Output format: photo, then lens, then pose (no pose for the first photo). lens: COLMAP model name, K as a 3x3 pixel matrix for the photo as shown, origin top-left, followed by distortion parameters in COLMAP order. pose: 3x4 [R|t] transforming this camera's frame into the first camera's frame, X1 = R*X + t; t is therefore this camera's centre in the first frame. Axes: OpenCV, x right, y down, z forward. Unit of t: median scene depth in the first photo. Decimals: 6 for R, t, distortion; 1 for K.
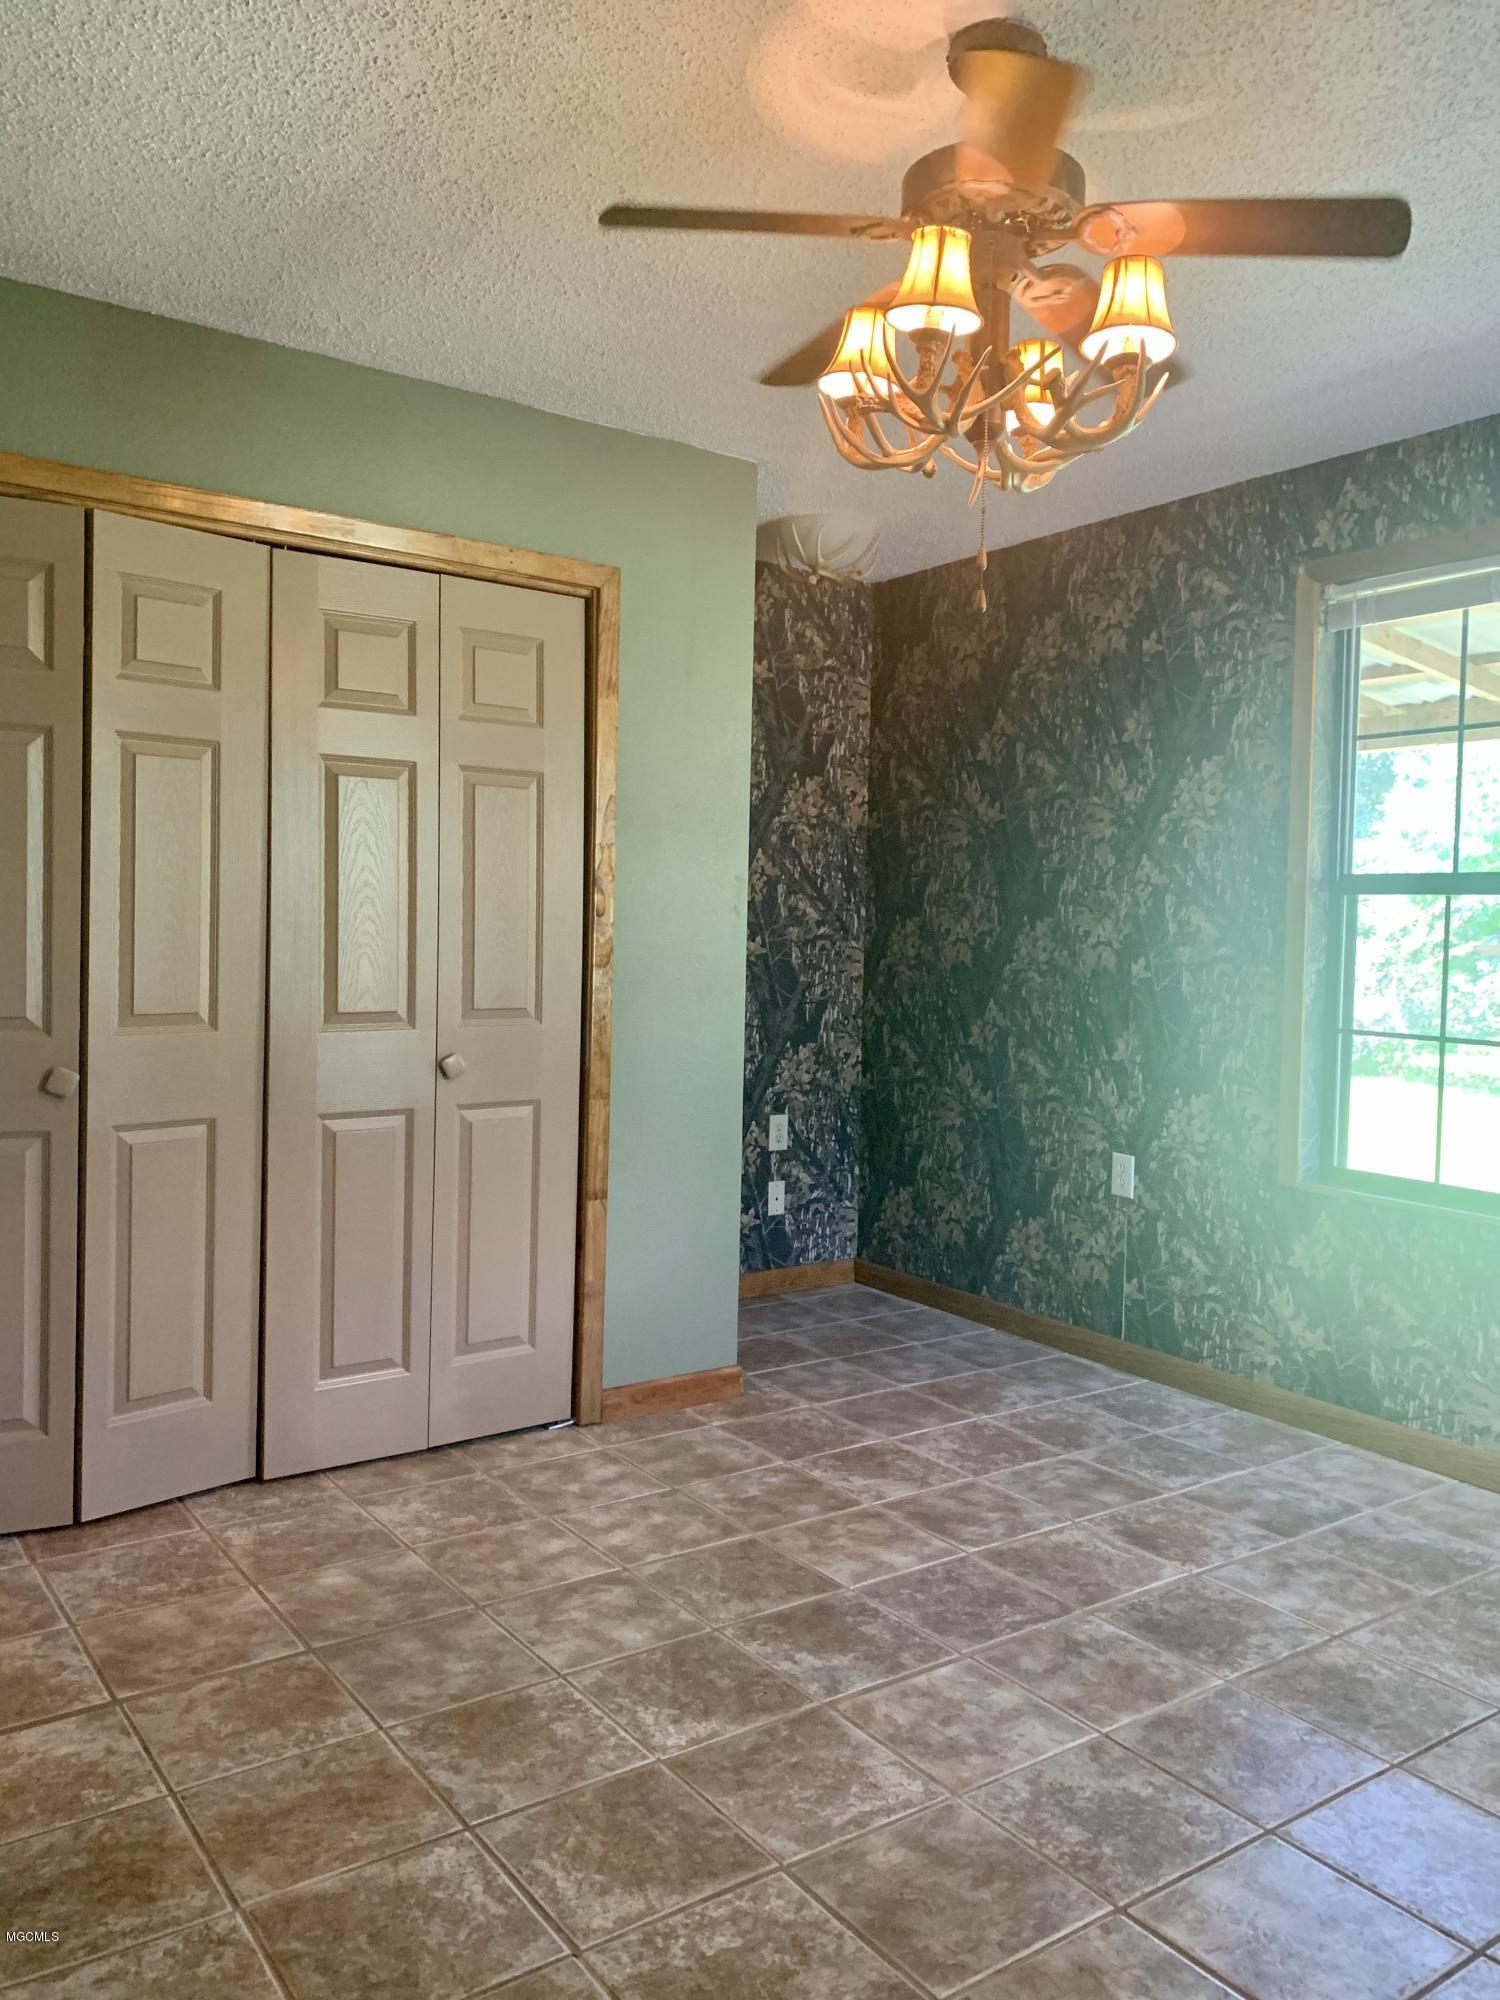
lens RADIAL K [[1540.7, 0, 753.0], [0, 1540.7, 999.0], [0, 0, 1]] dist [0.030168, 0.006613]
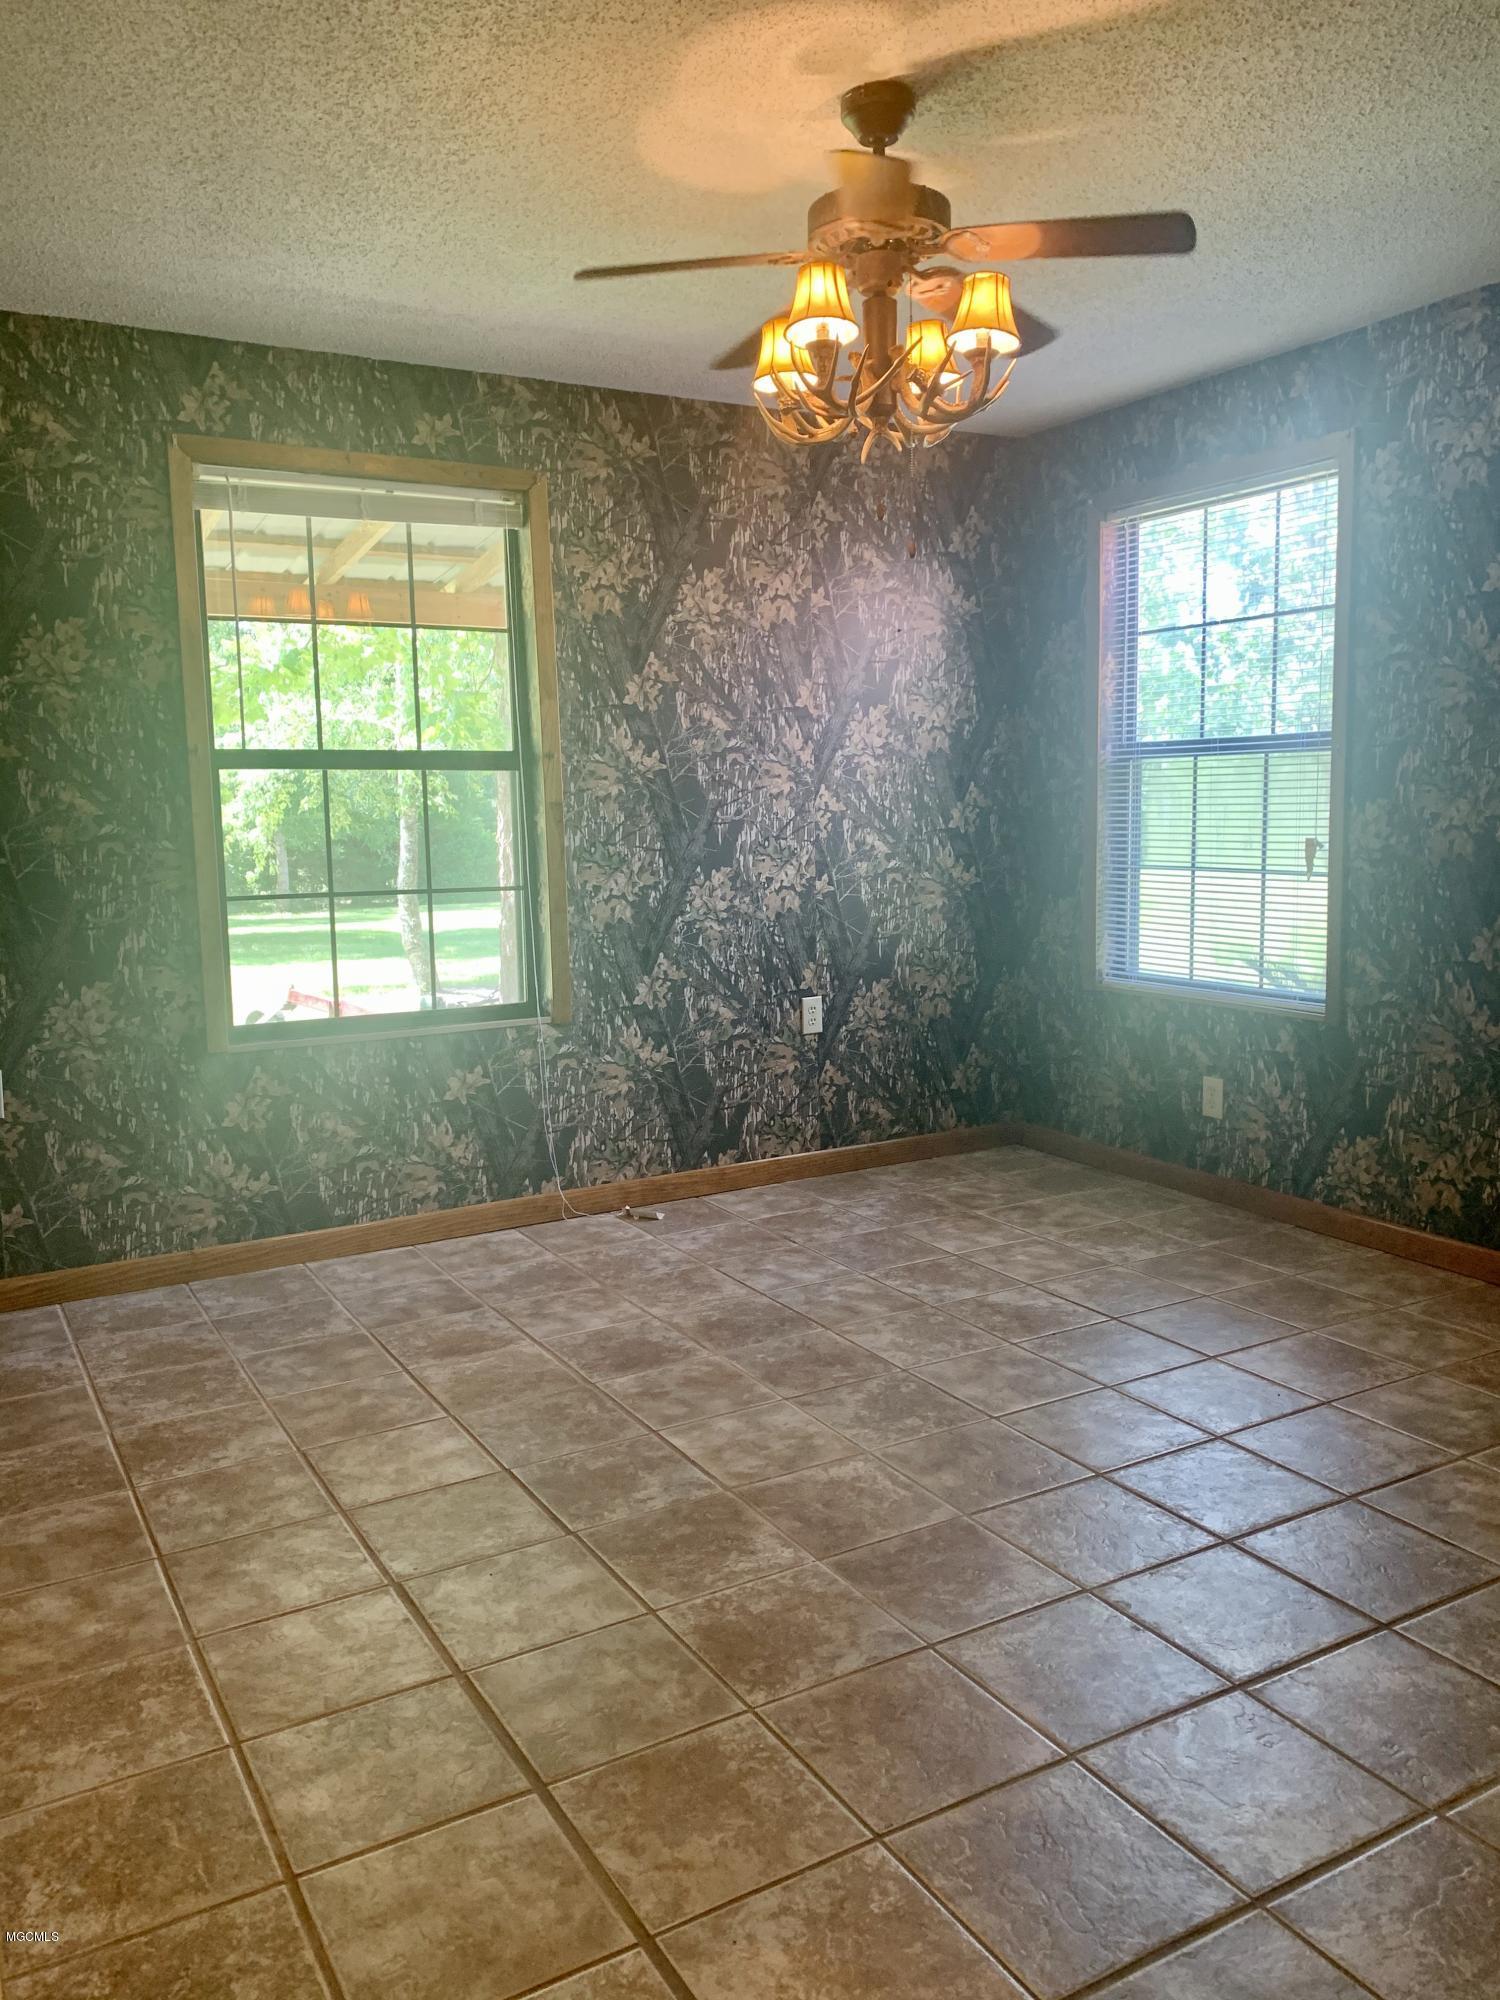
lens RADIAL K [[1540.7, 0, 752.7], [0, 1540.7, 999.0], [0, 0, 1]] dist [0.030168, 0.006613]
pose [[0.103951, -0.151236, 0.983017, -0.743282], [0.074460, 0.986781, 0.143941, -0.043322], [-0.991791, 0.058232, 0.113838, 0.617268]]
